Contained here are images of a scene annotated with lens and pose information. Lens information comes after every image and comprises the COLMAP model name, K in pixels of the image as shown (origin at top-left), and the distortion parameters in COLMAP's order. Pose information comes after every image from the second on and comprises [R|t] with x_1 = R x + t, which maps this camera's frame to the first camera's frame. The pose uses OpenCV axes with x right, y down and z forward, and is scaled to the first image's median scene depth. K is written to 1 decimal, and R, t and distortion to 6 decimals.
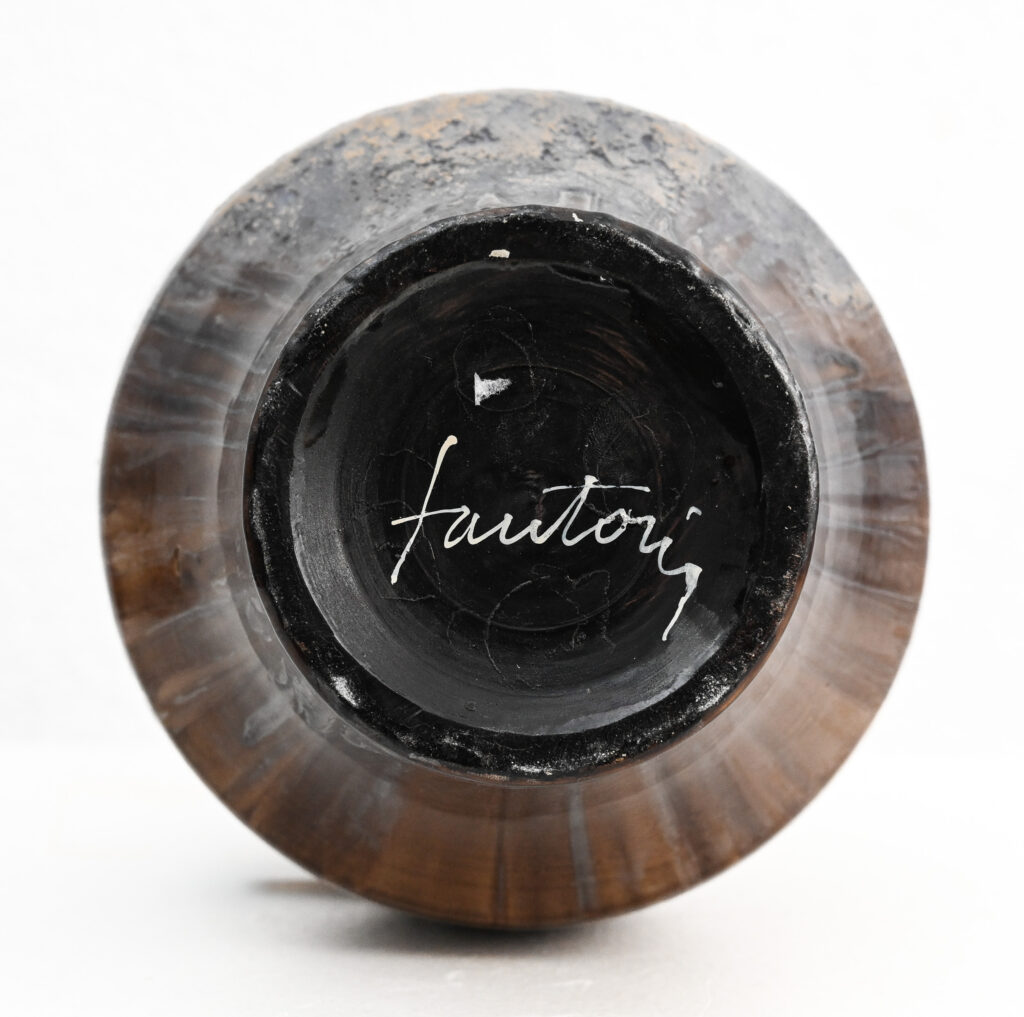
lens RADIAL K [[3619.3, 0, 609.4], [0, 3619.3, 584.4], [0, 0, 1]] dist [0.144530, 0.473696]
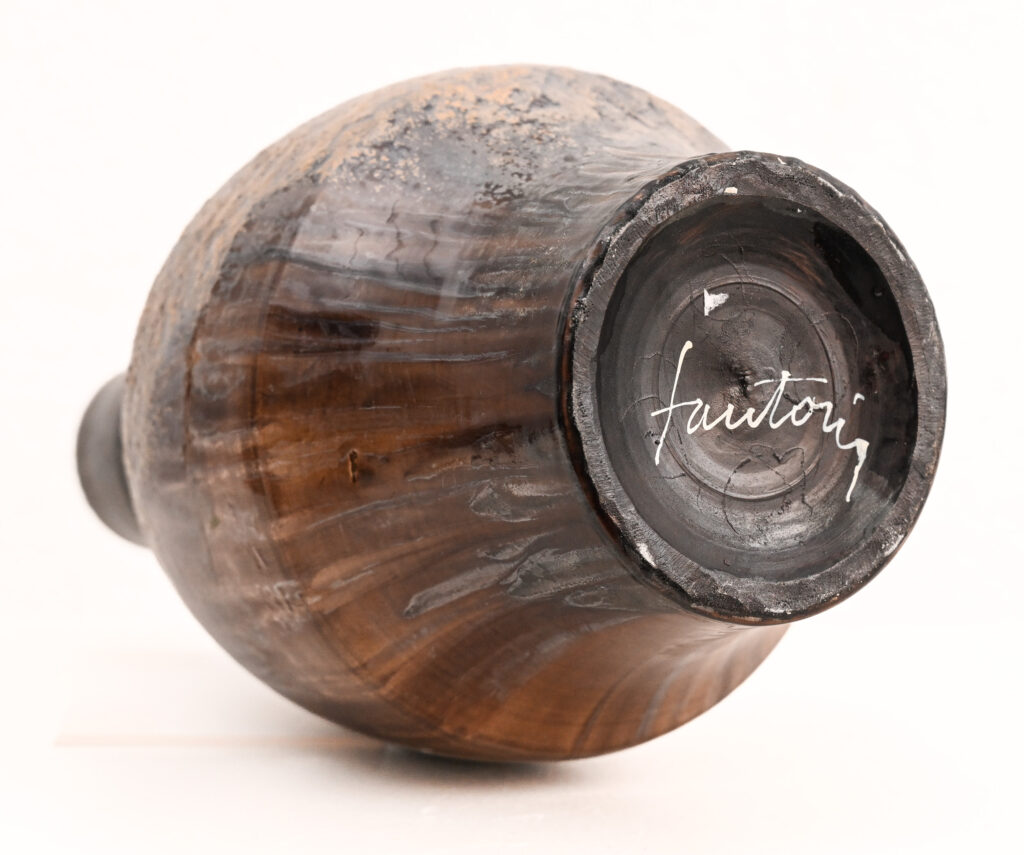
lens RADIAL K [[3034.0, 0, 511.3], [0, 3034.0, 500.5], [0, 0, 1]] dist [0.019230, 0.539419]
pose [[0.896979, -0.047161, 0.439550, -0.544954], [0.053371, 0.998573, -0.001773, 0.010810], [-0.438839, 0.025050, 0.898217, 0.115132]]
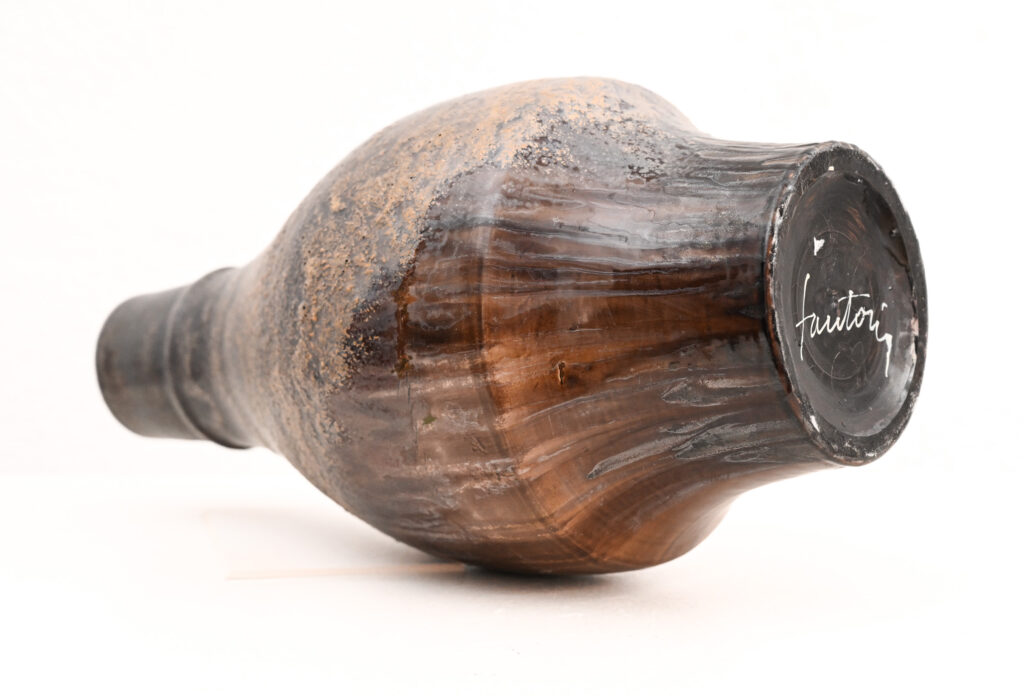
lens RADIAL K [[2172.2, 0, 511.8], [0, 2172.2, 388.0], [0, 0, 1]] dist [0.037582, 0.198171]
pose [[0.665140, -0.109523, 0.738643, -0.920530], [0.105517, 0.993045, 0.052228, -0.056066], [-0.739226, 0.043201, 0.672071, 0.401177]]
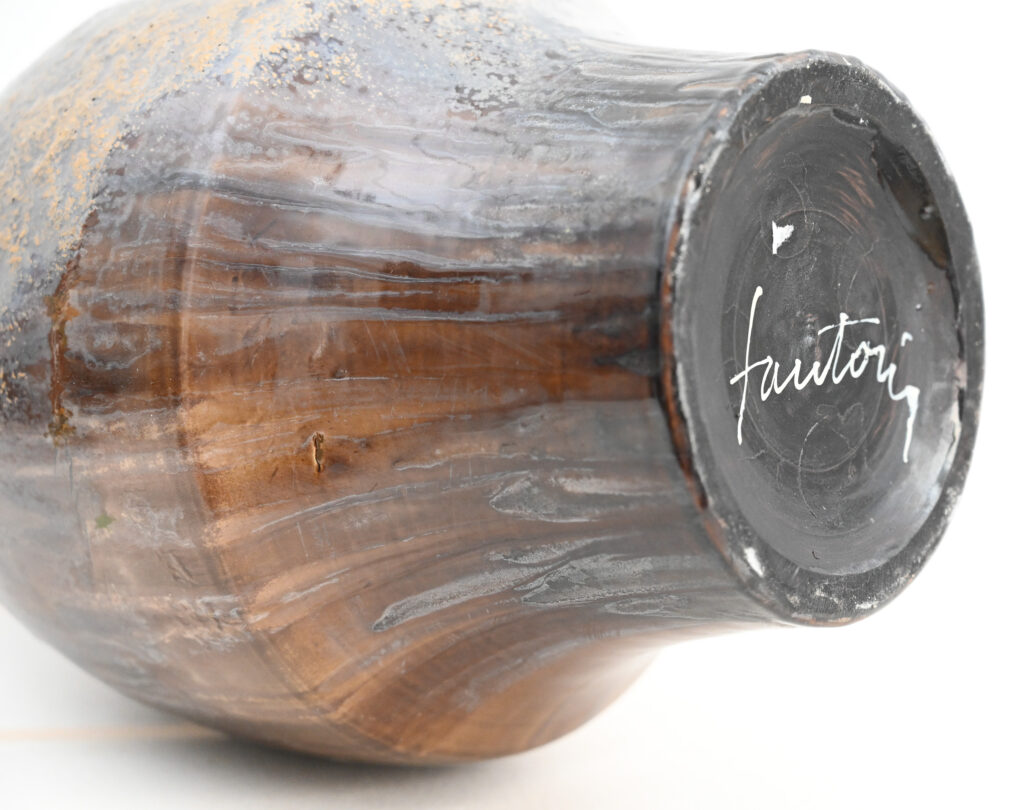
lens RADIAL K [[2318.6, 0, 564.8], [0, 2318.6, 406.7], [0, 0, 1]] dist [-0.018305, 0.548775]
pose [[0.699004, -0.126798, 0.703787, -0.527357], [0.084590, 0.991906, 0.094692, -0.072774], [-0.710098, -0.006656, 0.704072, 0.593059]]
